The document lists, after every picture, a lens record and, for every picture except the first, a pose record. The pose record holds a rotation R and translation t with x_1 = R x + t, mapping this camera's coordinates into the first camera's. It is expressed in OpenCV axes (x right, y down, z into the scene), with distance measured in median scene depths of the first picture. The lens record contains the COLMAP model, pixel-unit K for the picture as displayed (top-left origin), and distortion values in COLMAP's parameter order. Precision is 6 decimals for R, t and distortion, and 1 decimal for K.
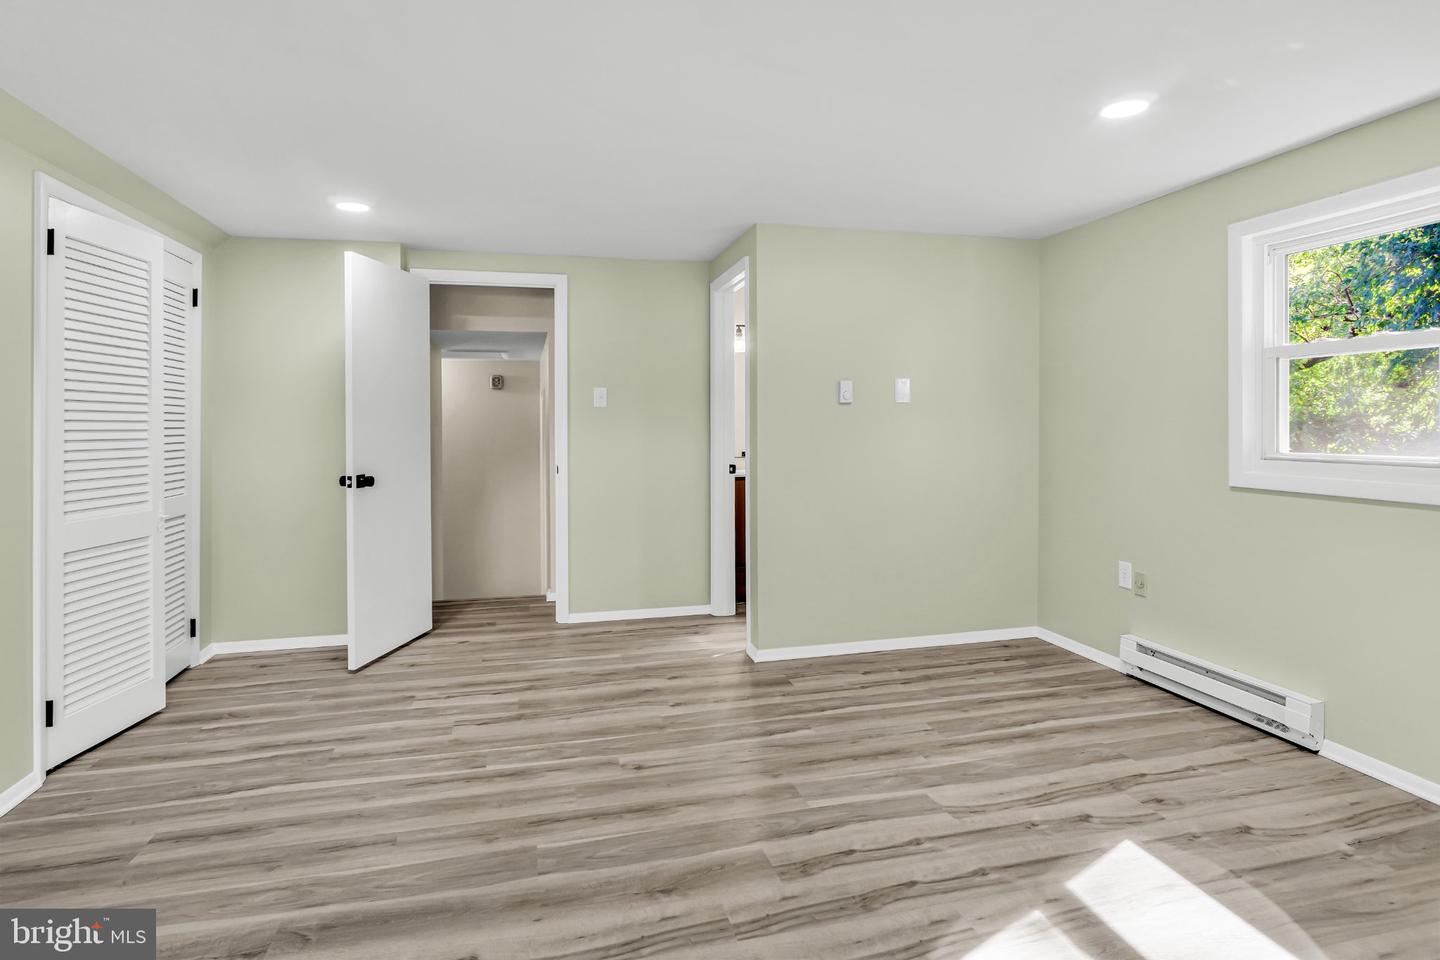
lens RADIAL K [[763.8, 0, 726.3], [0, 763.8, 460.3], [0, 0, 1]] dist [0.000563, 0.000707]
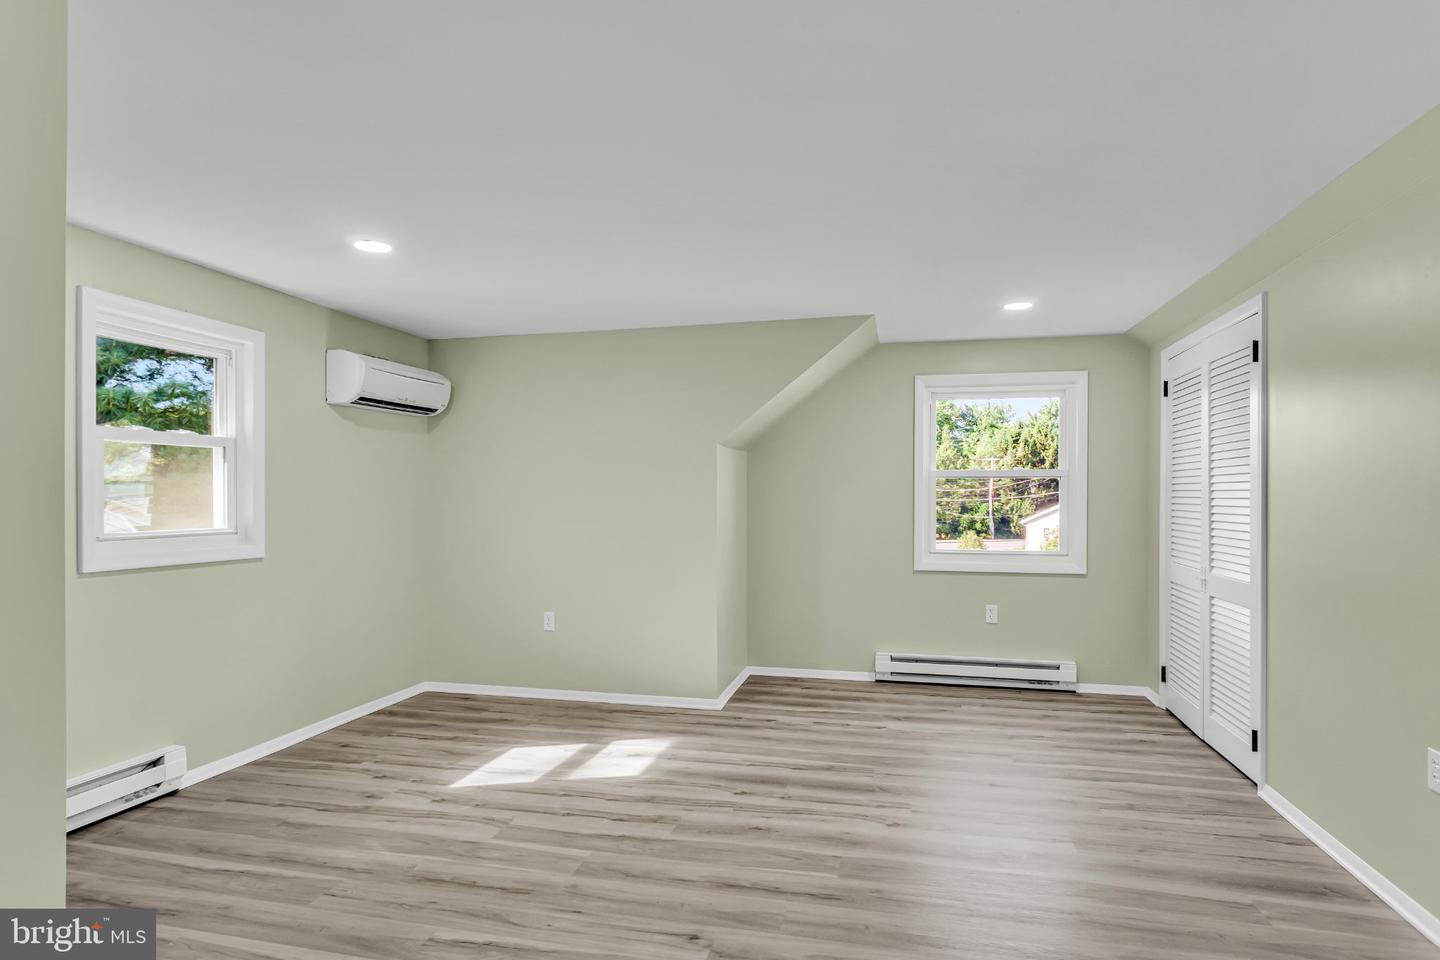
lens RADIAL K [[763.8, 0, 726.3], [0, 763.8, 460.3], [0, 0, 1]] dist [0.000563, 0.000707]
pose [[-0.877290, 0.029523, 0.479052, -0.581543], [0.028977, 0.999544, -0.008533, -0.088824], [-0.479085, 0.006396, -0.877745, 1.812414]]
